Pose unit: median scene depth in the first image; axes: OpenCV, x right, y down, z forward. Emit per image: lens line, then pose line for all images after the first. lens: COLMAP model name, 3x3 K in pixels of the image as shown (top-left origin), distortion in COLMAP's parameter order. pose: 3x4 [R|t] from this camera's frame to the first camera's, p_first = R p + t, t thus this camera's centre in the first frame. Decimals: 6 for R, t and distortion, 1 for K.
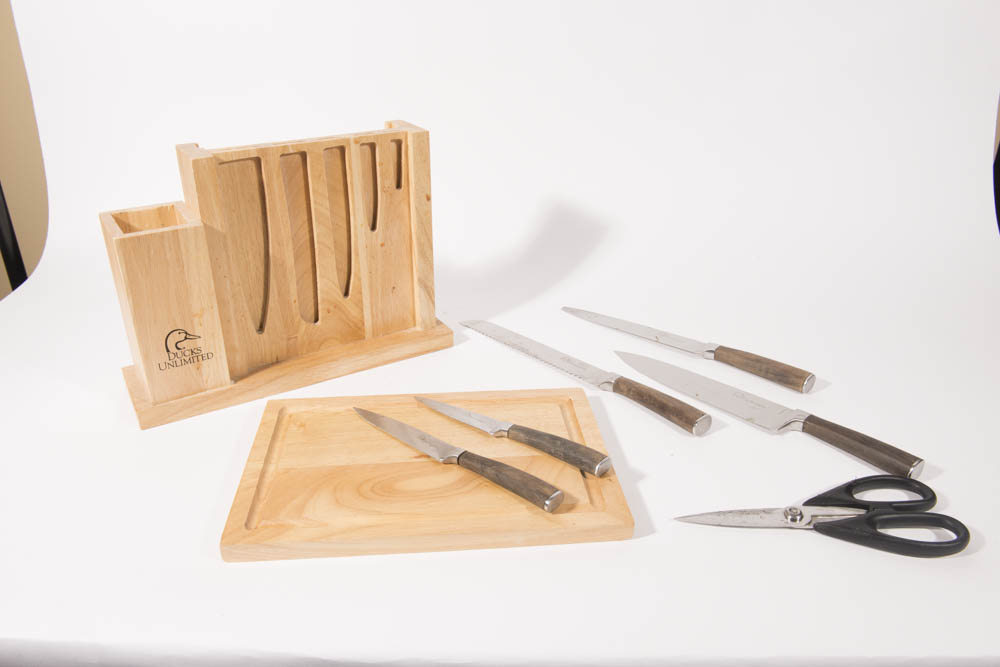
lens RADIAL K [[760.1, 0, 499.8], [0, 760.1, 325.4], [0, 0, 1]] dist [-0.028576, -0.002611]
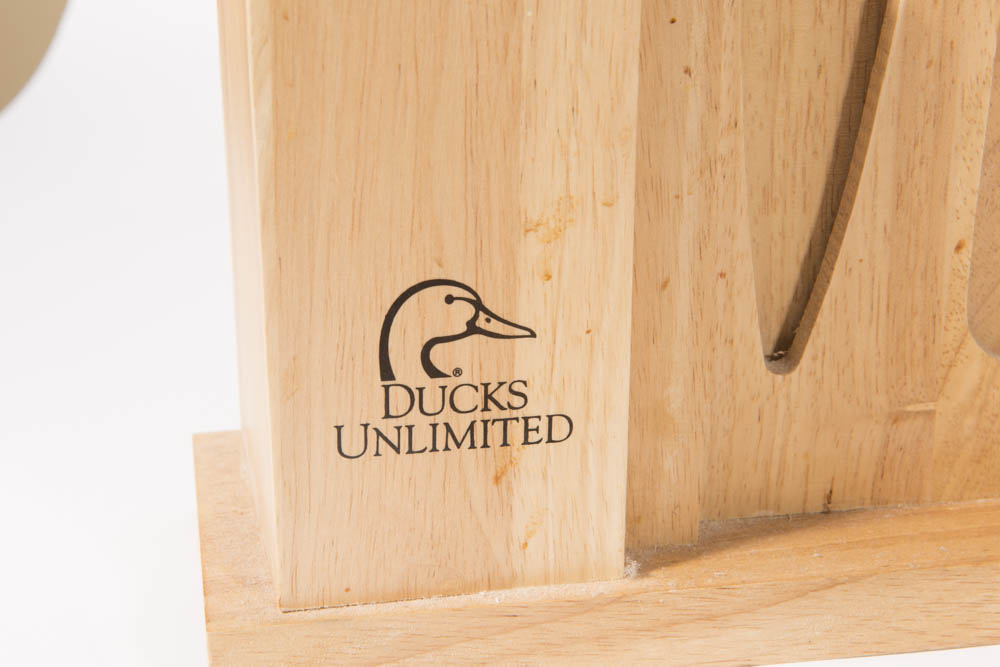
lens RADIAL K [[2052.0, 0, 499.8], [0, 2052.0, 334.0], [0, 0, 1]] dist [0.041742, 0.000000]
pose [[0.930385, 0.133024, -0.341597, -0.196774], [-0.157973, 0.986364, -0.046152, 0.041847], [0.330800, 0.096902, 0.938713, 0.429653]]
